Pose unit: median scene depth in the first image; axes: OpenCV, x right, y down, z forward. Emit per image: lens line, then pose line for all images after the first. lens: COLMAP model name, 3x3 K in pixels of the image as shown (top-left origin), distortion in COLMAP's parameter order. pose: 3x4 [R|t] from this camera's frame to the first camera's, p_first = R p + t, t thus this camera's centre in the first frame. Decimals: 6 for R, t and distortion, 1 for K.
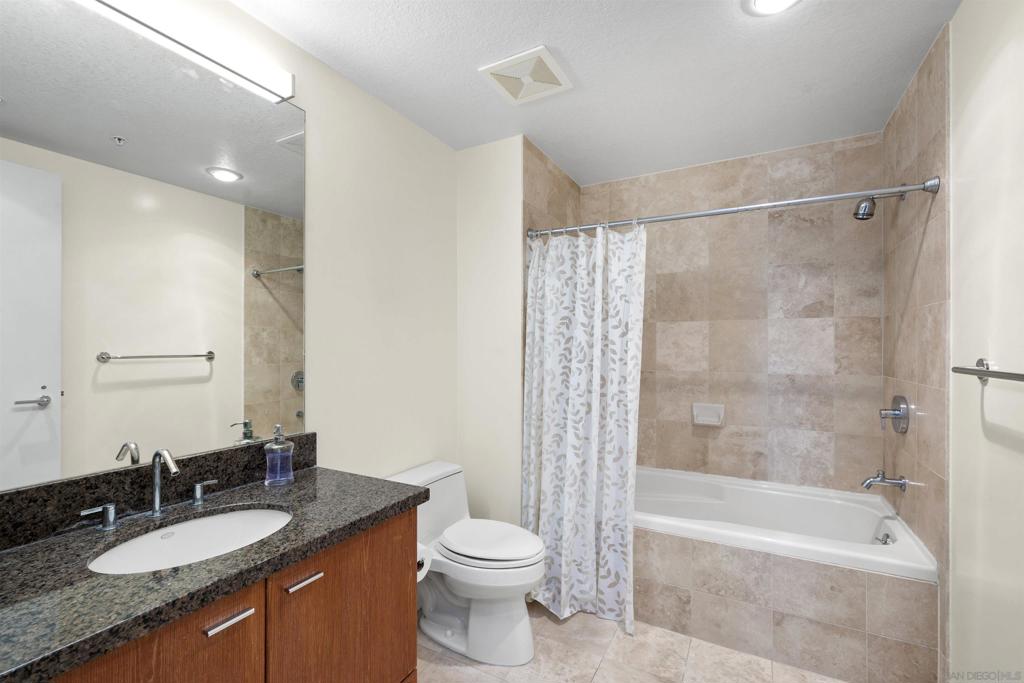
lens RADIAL K [[437.9, 0, 504.4], [0, 437.9, 344.3], [0, 0, 1]] dist [-0.000029, 0.000500]
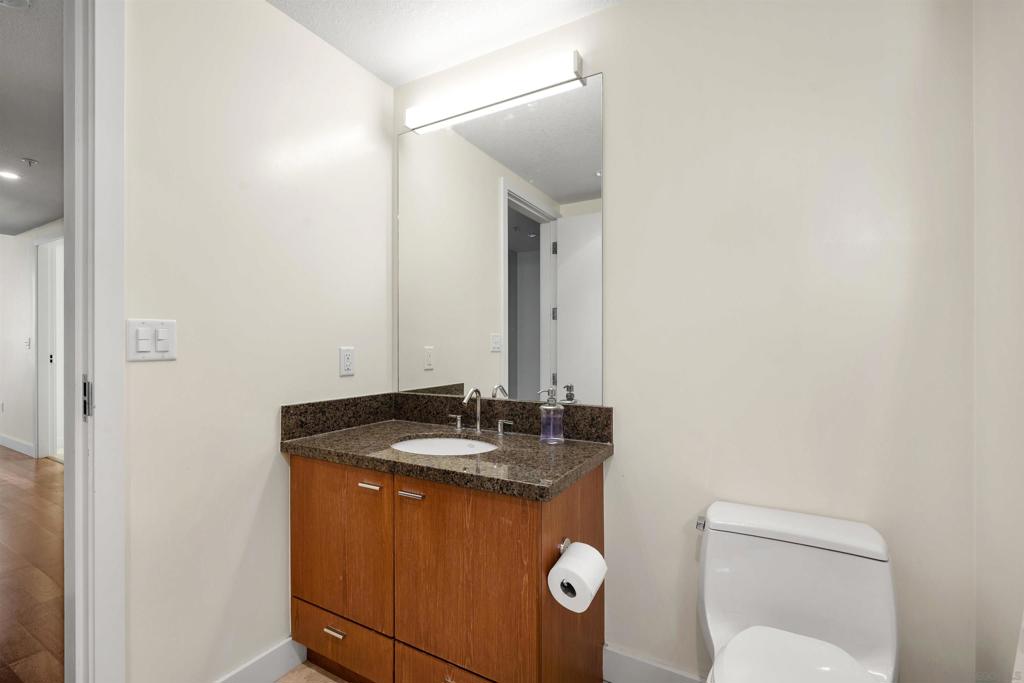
lens RADIAL K [[437.9, 0, 502.7], [0, 437.9, 342.5], [0, 0, 1]] dist [-0.000029, 0.000500]
pose [[0.002577, -0.005841, -0.999980, 0.697312], [0.010167, 0.999931, -0.005814, 0.091851], [0.999945, -0.010152, 0.002636, 1.071488]]
